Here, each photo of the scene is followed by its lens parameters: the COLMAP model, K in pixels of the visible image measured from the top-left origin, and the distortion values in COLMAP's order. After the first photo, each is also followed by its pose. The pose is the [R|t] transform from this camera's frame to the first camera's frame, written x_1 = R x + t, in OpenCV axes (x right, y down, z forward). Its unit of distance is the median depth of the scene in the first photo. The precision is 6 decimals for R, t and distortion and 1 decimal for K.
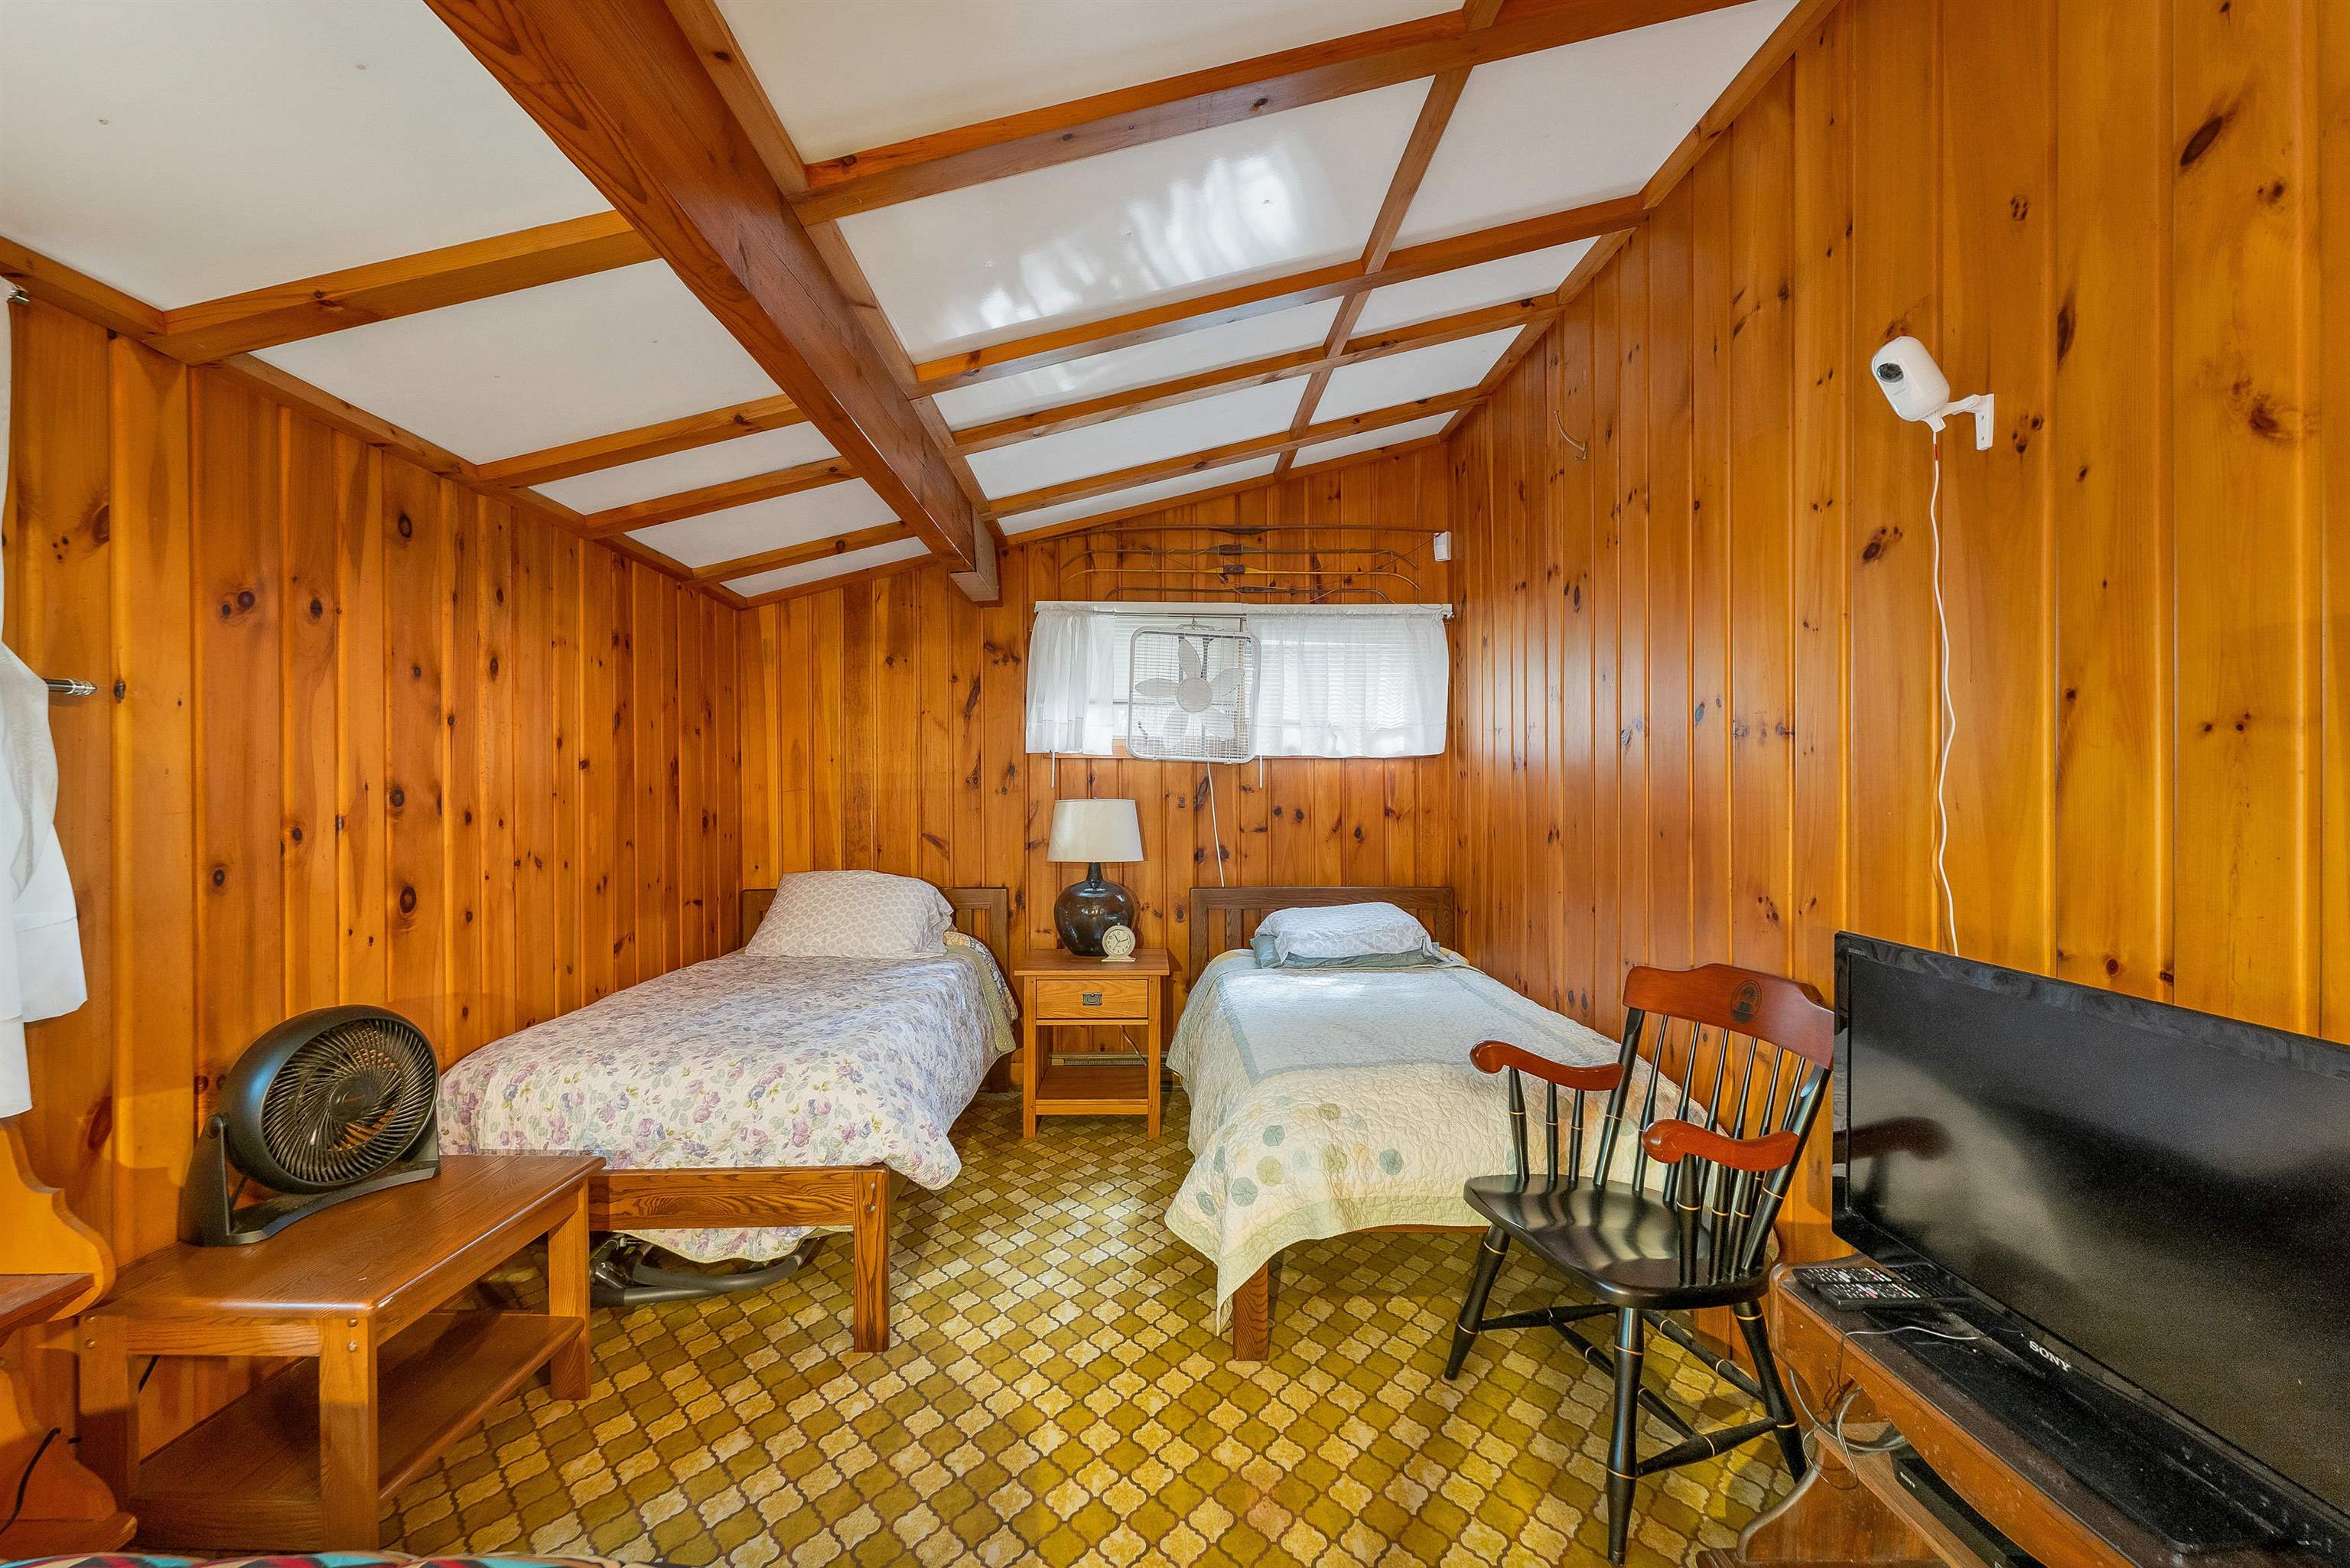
lens RADIAL K [[981.6, 0, 1106.5], [0, 981.6, 786.4], [0, 0, 1]] dist [0.007493, -0.003071]
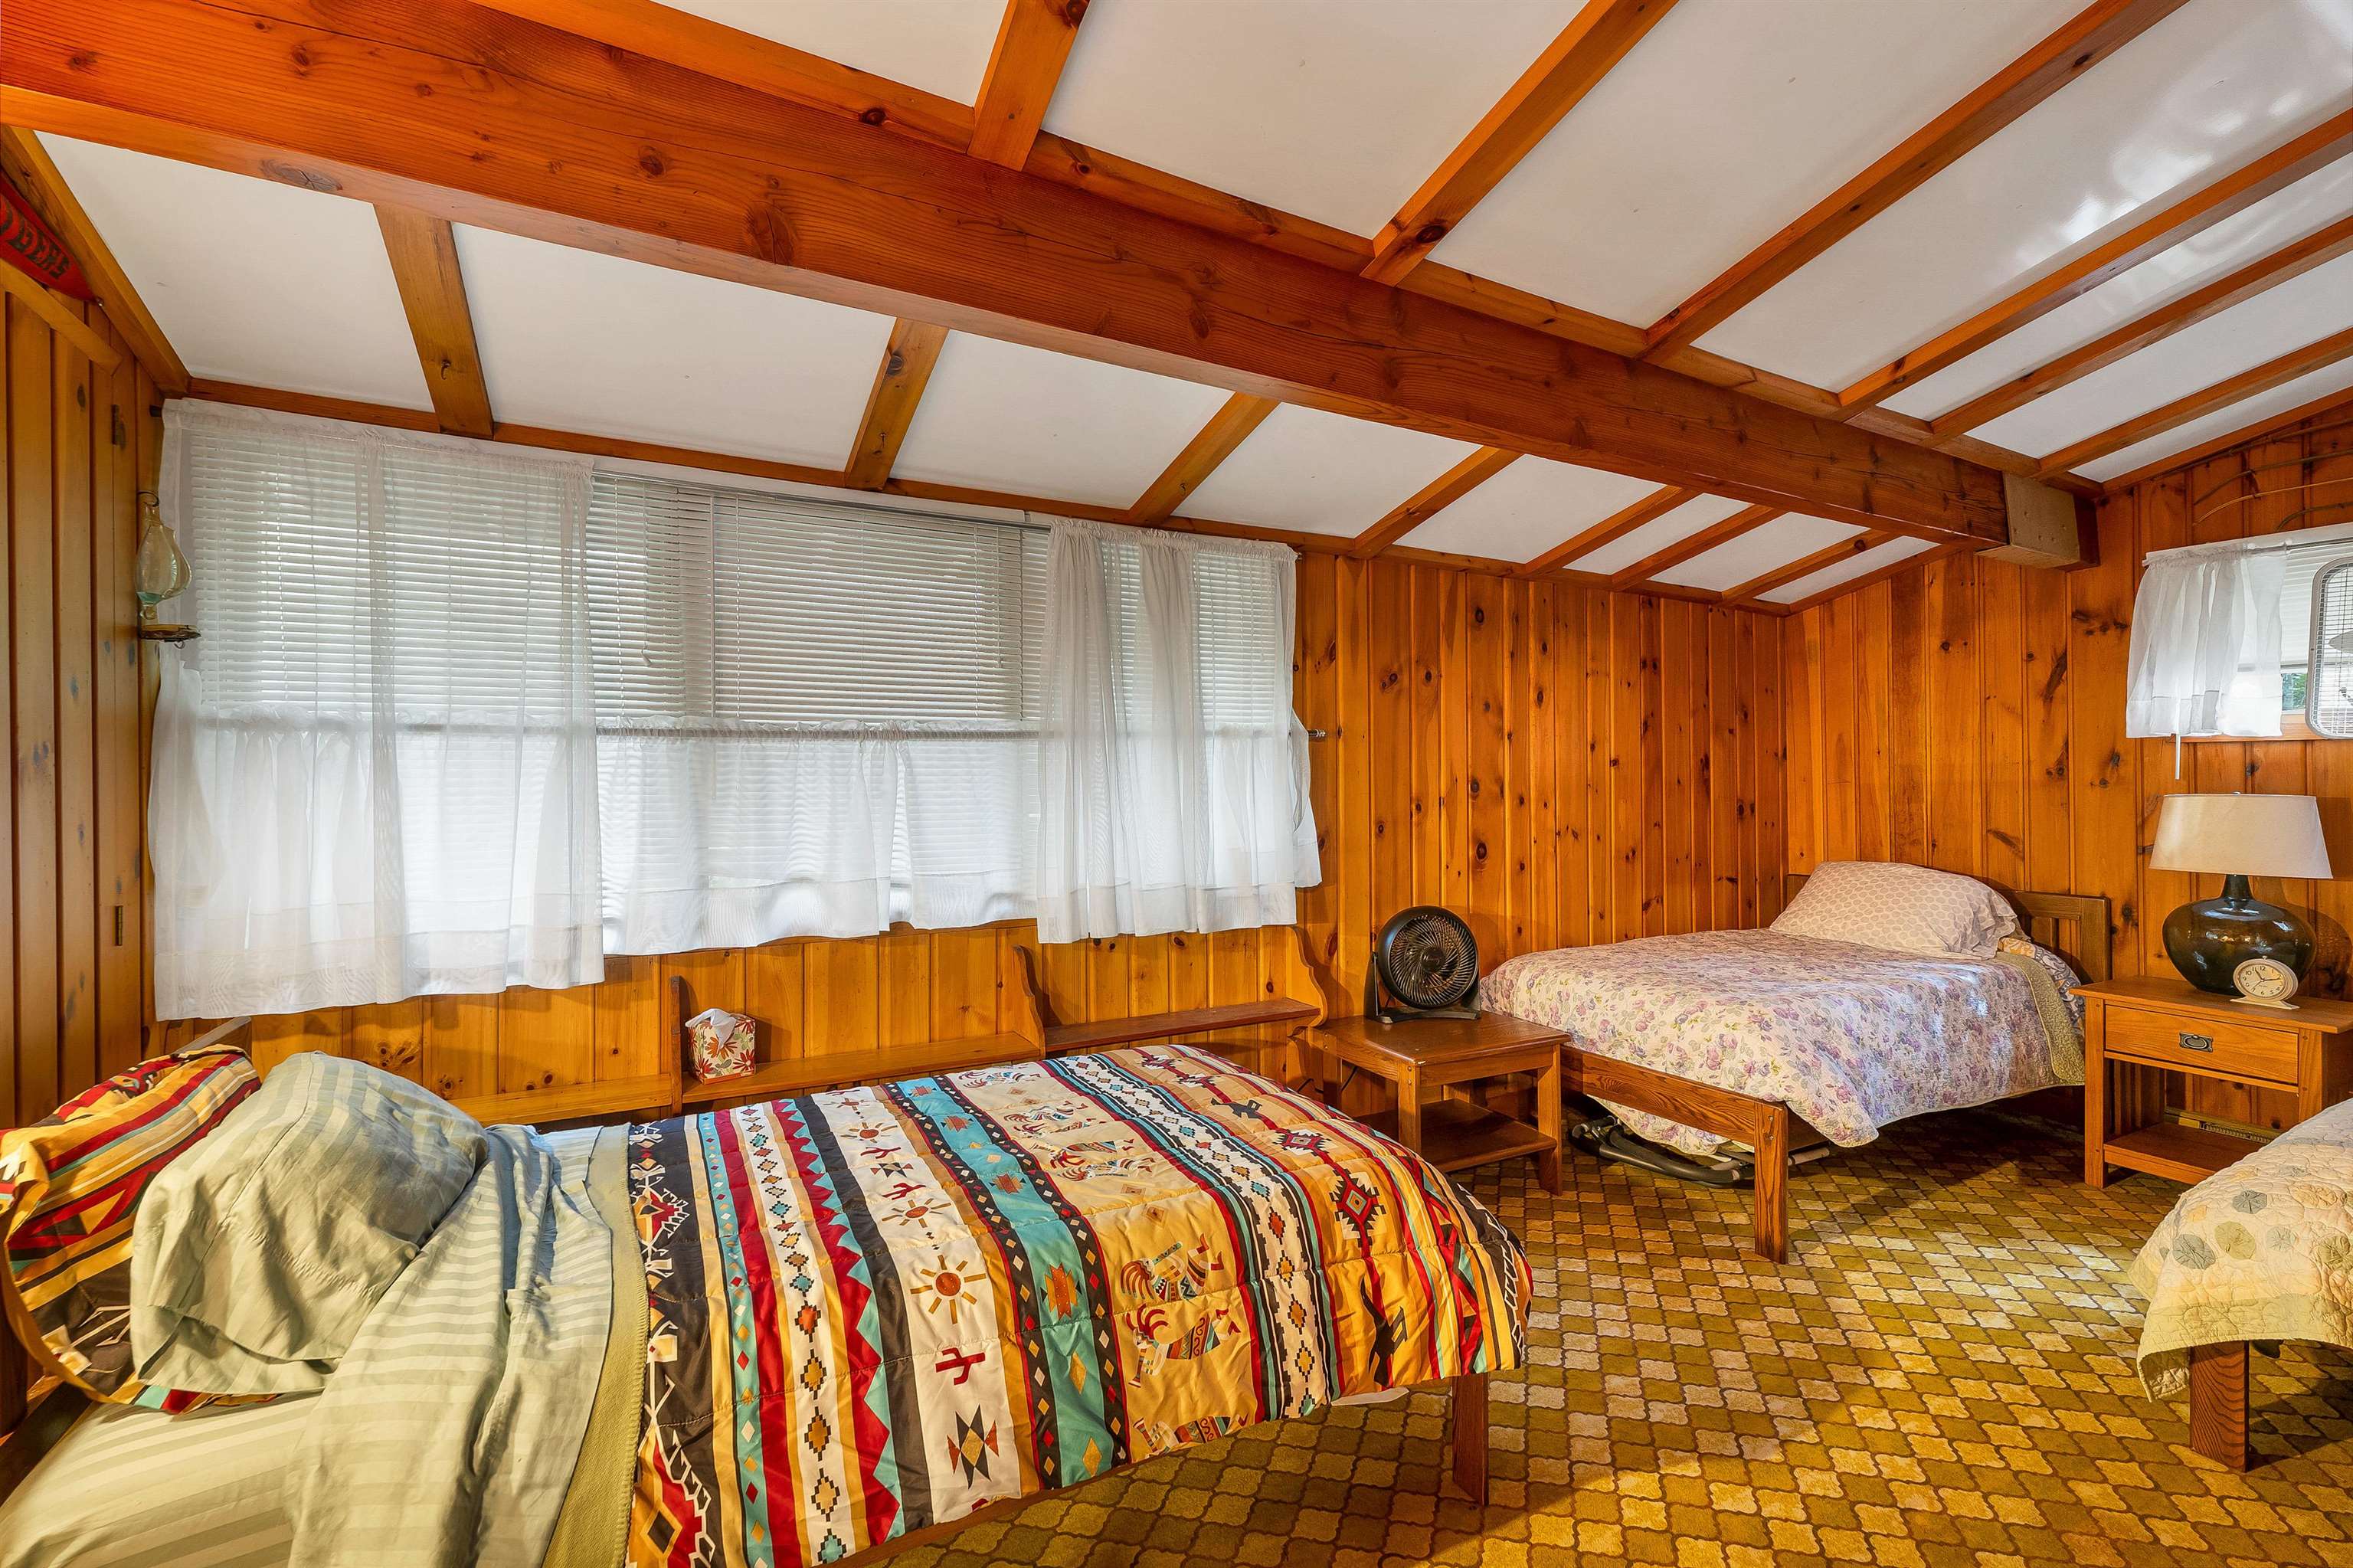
lens RADIAL K [[982.9, 0, 1155.7], [0, 982.9, 781.2], [0, 0, 1]] dist [0.007493, -0.003071]
pose [[0.448270, 0.000194, -0.893898, 0.453085], [0.002692, 0.999995, 0.001567, -0.001339], [0.893894, -0.003109, 0.448268, -0.172103]]
